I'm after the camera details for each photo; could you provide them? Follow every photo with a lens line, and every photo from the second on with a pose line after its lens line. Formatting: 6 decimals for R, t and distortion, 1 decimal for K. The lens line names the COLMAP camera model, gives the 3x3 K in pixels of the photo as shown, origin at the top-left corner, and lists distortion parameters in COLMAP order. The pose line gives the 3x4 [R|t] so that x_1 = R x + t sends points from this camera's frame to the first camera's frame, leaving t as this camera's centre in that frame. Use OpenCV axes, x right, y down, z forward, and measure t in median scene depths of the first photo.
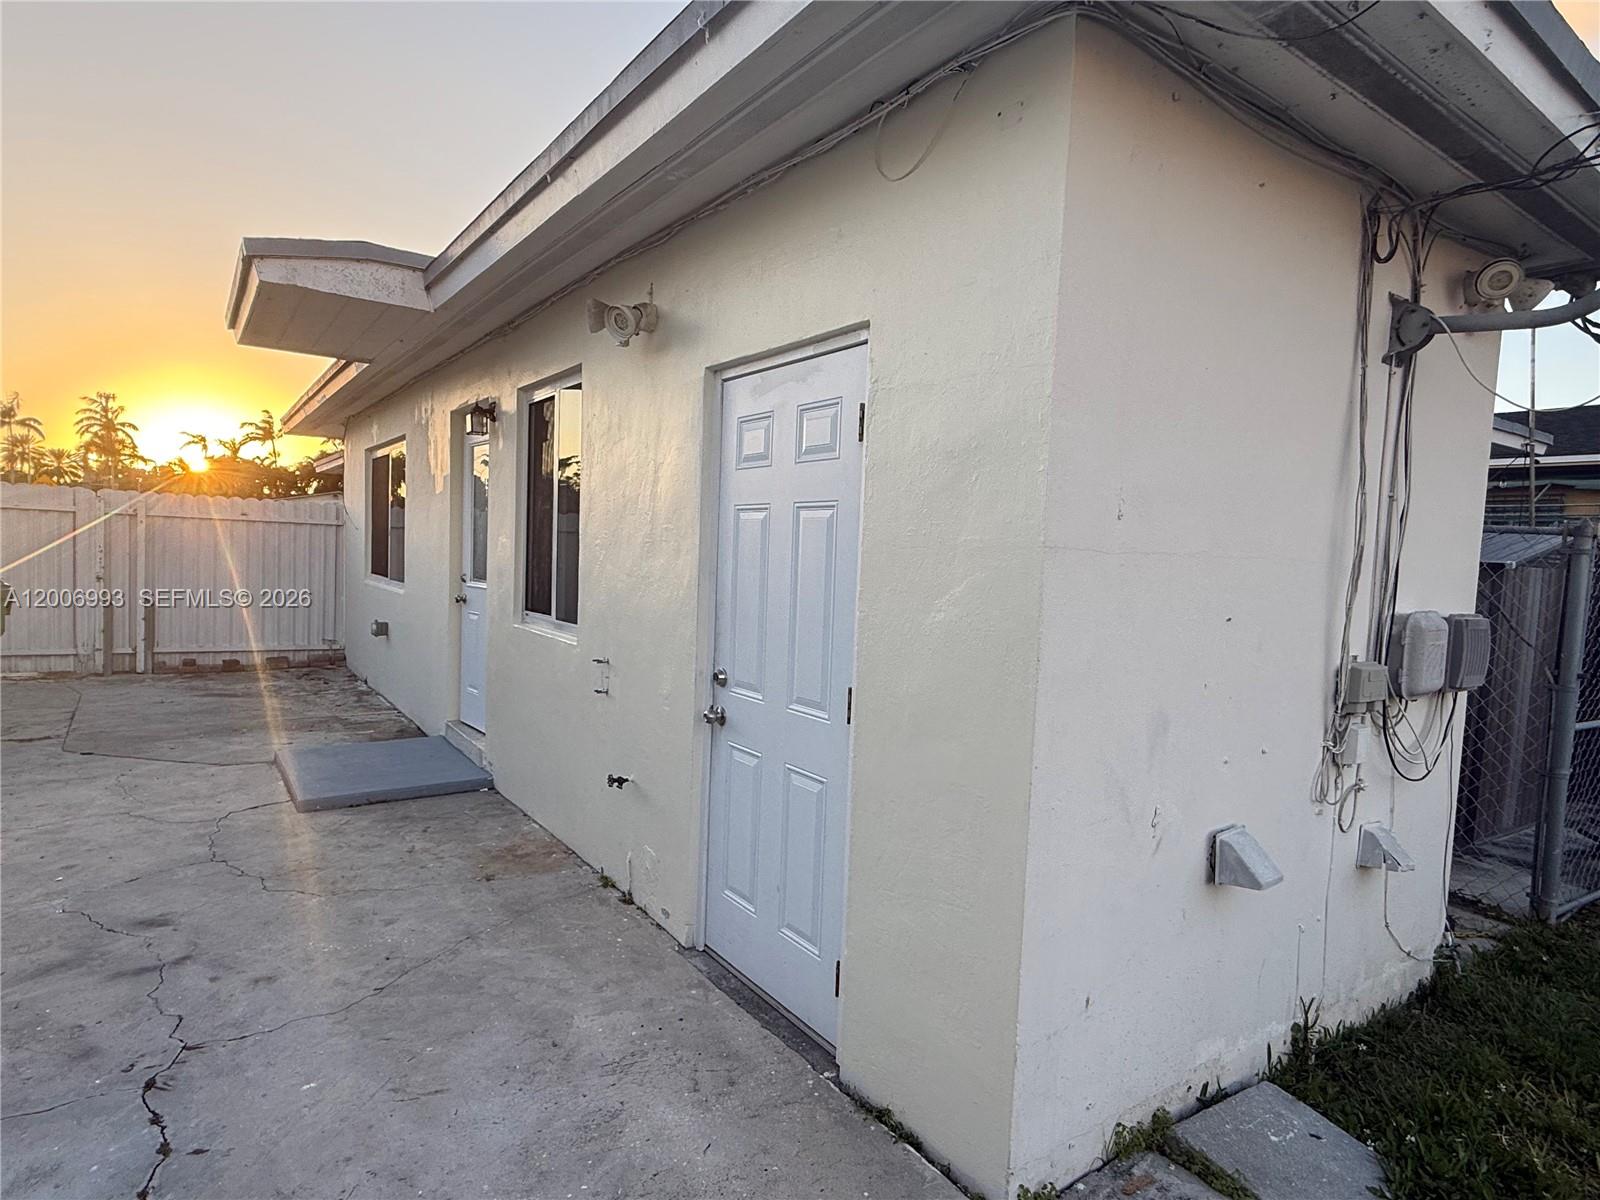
lens RADIAL K [[896.4, 0, 800.0], [0, 896.4, 600.0], [0, 0, 1]] dist [0.000580, -0.000702]
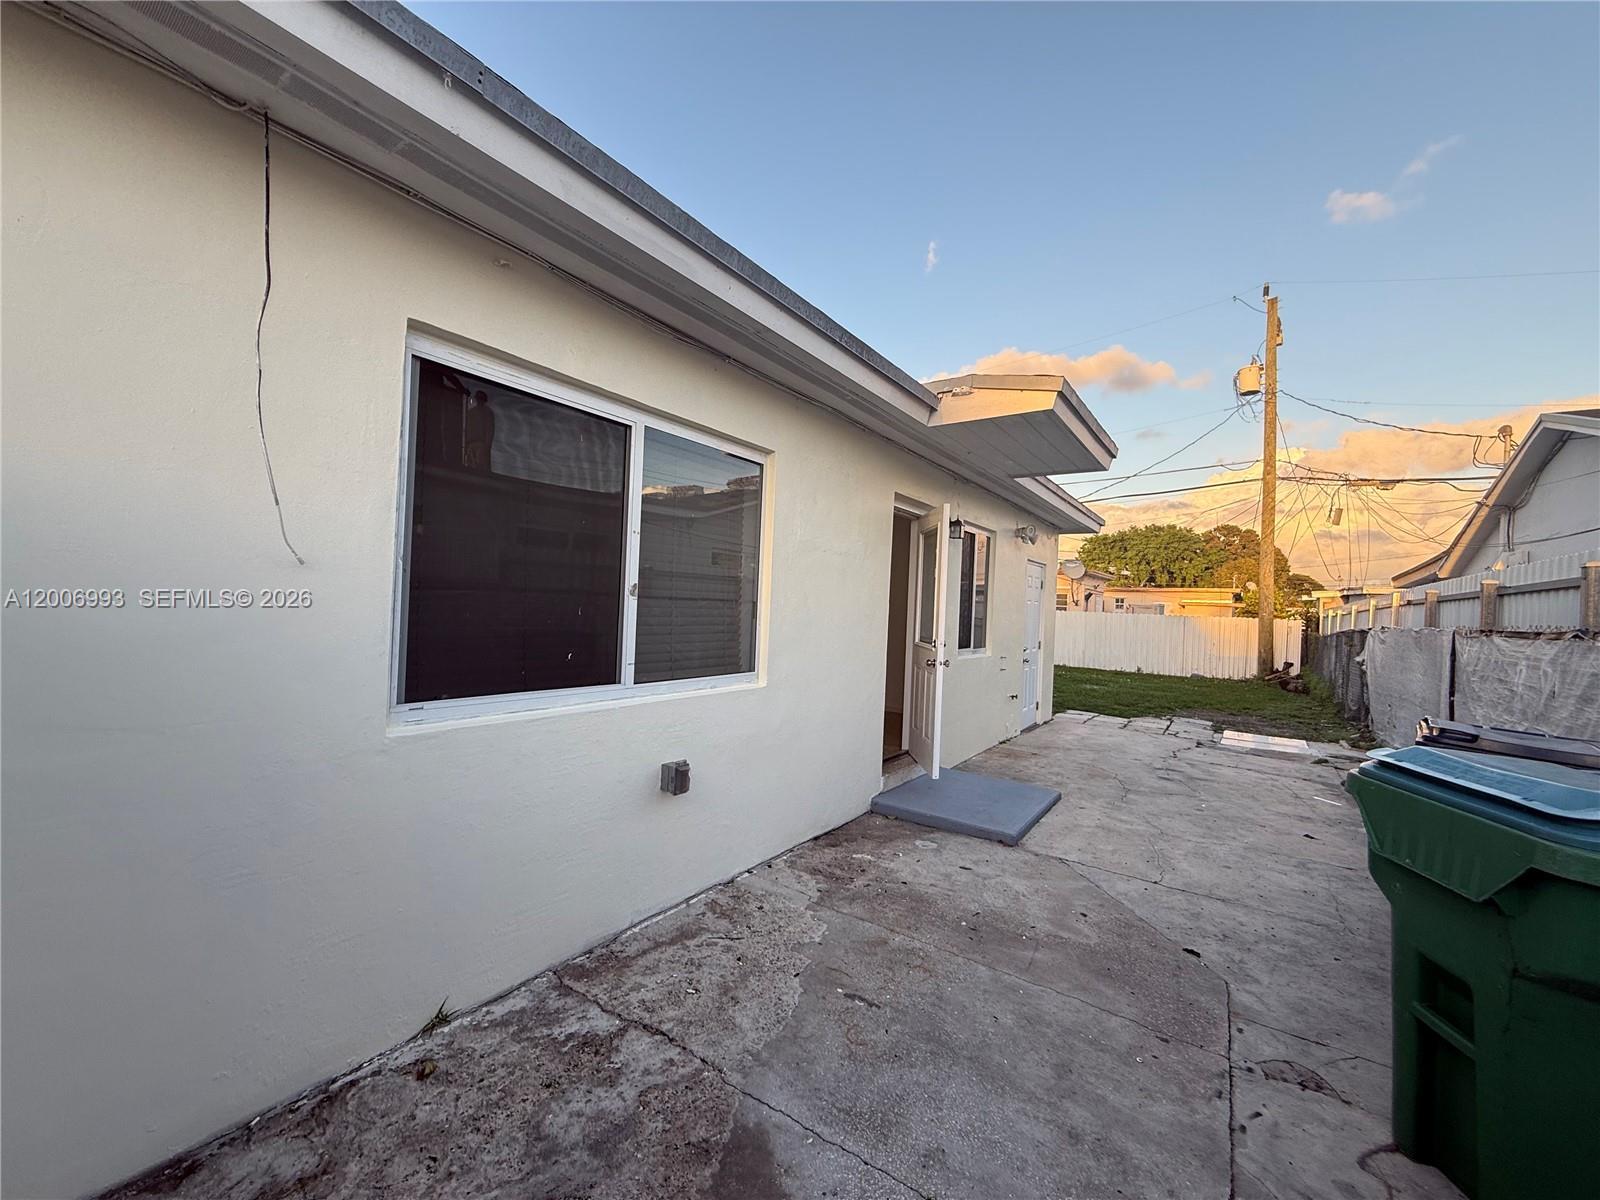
lens RADIAL K [[632.4, 0, 800.0], [0, 632.4, 600.0], [0, 0, 1]] dist [-0.000600, 0.000231]
pose [[-0.338530, -0.049363, 0.939660, -1.427214], [0.001612, 0.998591, 0.053039, -0.156973], [-0.940954, 0.019471, -0.337973, 1.809198]]
